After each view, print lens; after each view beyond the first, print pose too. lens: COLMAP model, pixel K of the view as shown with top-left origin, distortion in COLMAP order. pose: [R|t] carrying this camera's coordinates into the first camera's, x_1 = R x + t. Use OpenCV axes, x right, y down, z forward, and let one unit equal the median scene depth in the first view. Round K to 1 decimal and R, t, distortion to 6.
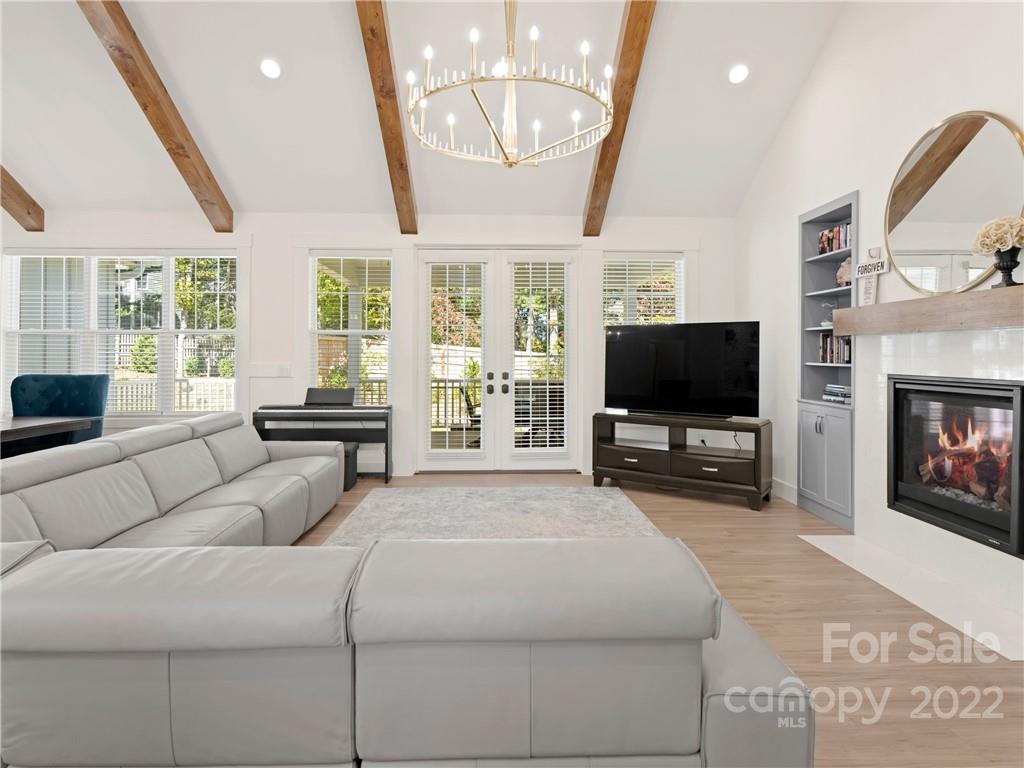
lens RADIAL K [[560.9, 0, 505.9], [0, 560.9, 350.9], [0, 0, 1]] dist [-0.004142, -0.000421]
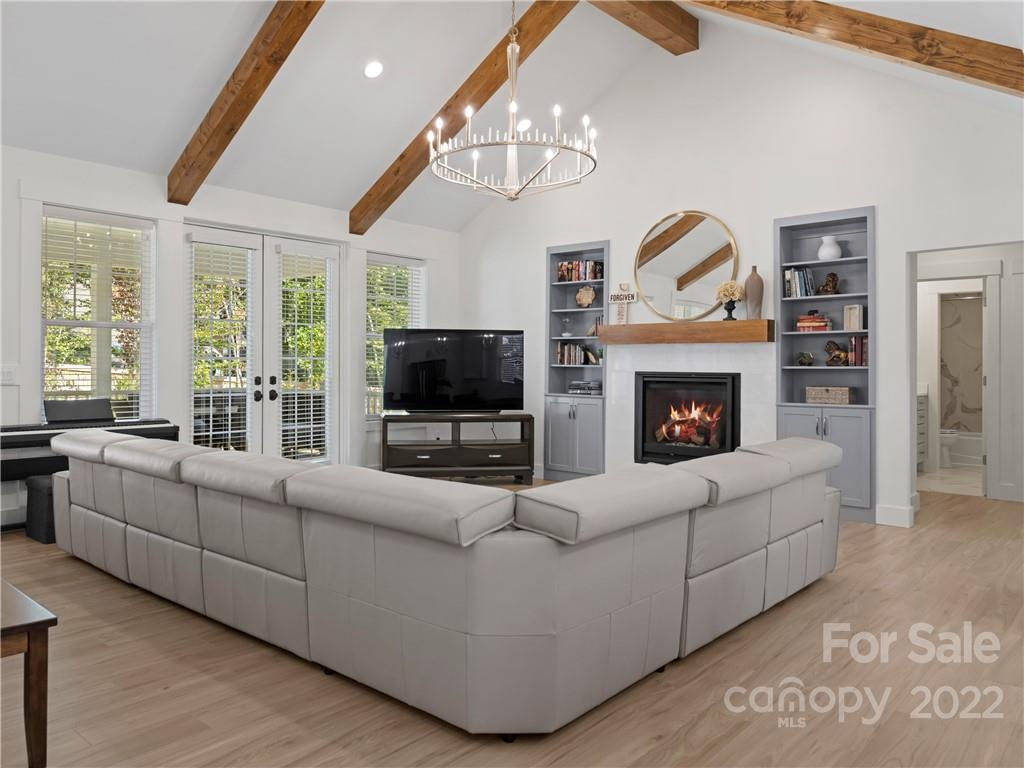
lens RADIAL K [[750.0, 0, 456.0], [0, 750.0, 354.3], [0, 0, 1]] dist [0.001232, -0.037965]
pose [[0.706104, 0.012636, 0.707996, -0.814757], [-0.010349, 0.999918, -0.007525, 0.012591], [-0.708033, -0.002014, 0.706177, -0.041650]]
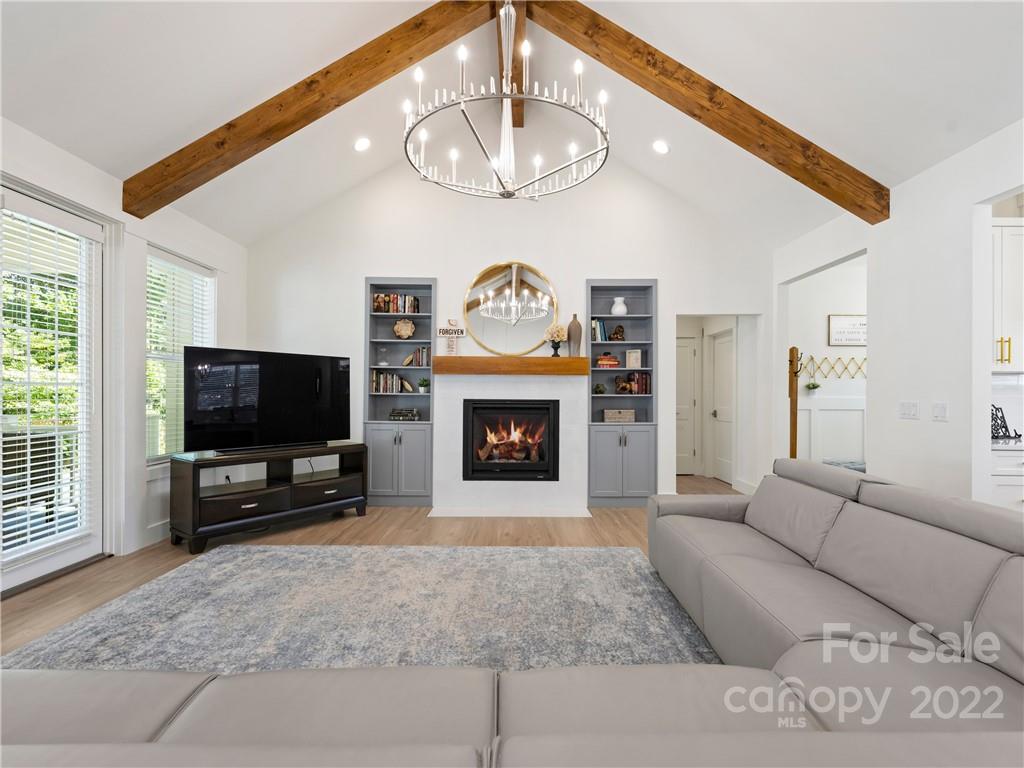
lens RADIAL K [[487.3, 0, 518.2], [0, 487.3, 390.1], [0, 0, 1]] dist [0.002650, 0.000511]
pose [[0.017929, 0.005049, 0.999827, -0.580398], [-0.013834, 0.999893, -0.004801, 0.015806], [-0.999744, -0.013746, 0.017997, 0.639381]]
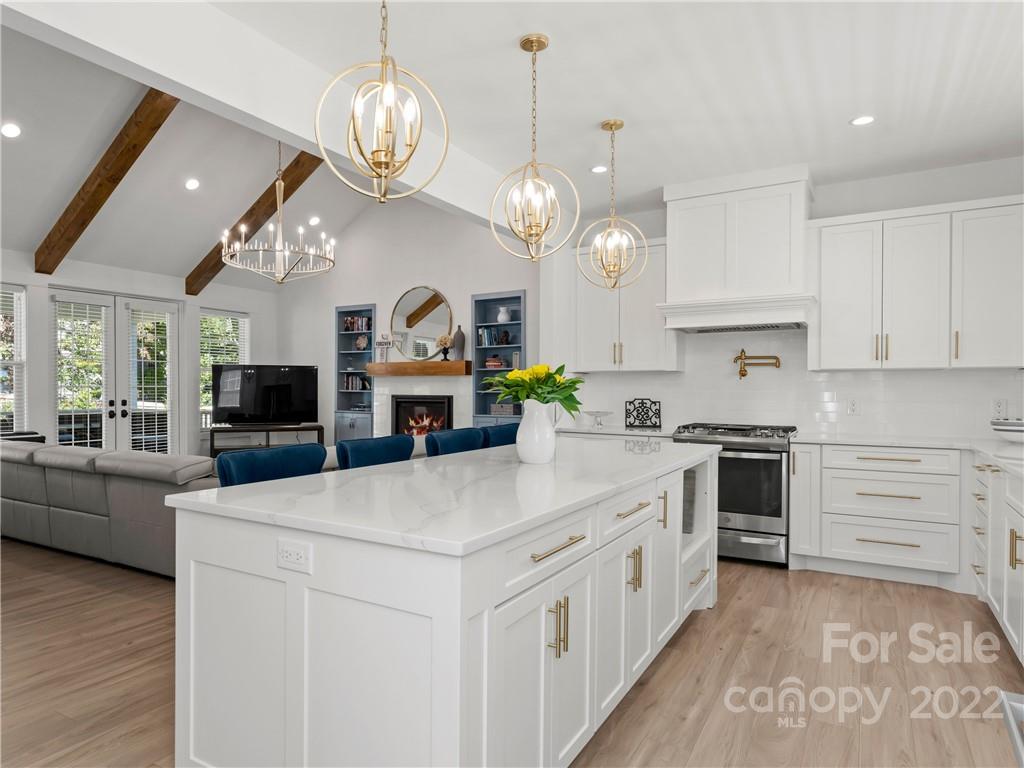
lens RADIAL K [[643.4, 0, 452.1], [0, 643.4, 390.8], [0, 0, 1]] dist [0.001518, -0.000423]
pose [[0.565574, -0.002798, 0.824693, -0.952451], [-0.007486, 0.999936, 0.008526, 0.002823], [-0.824663, -0.010996, 0.565517, -0.455458]]
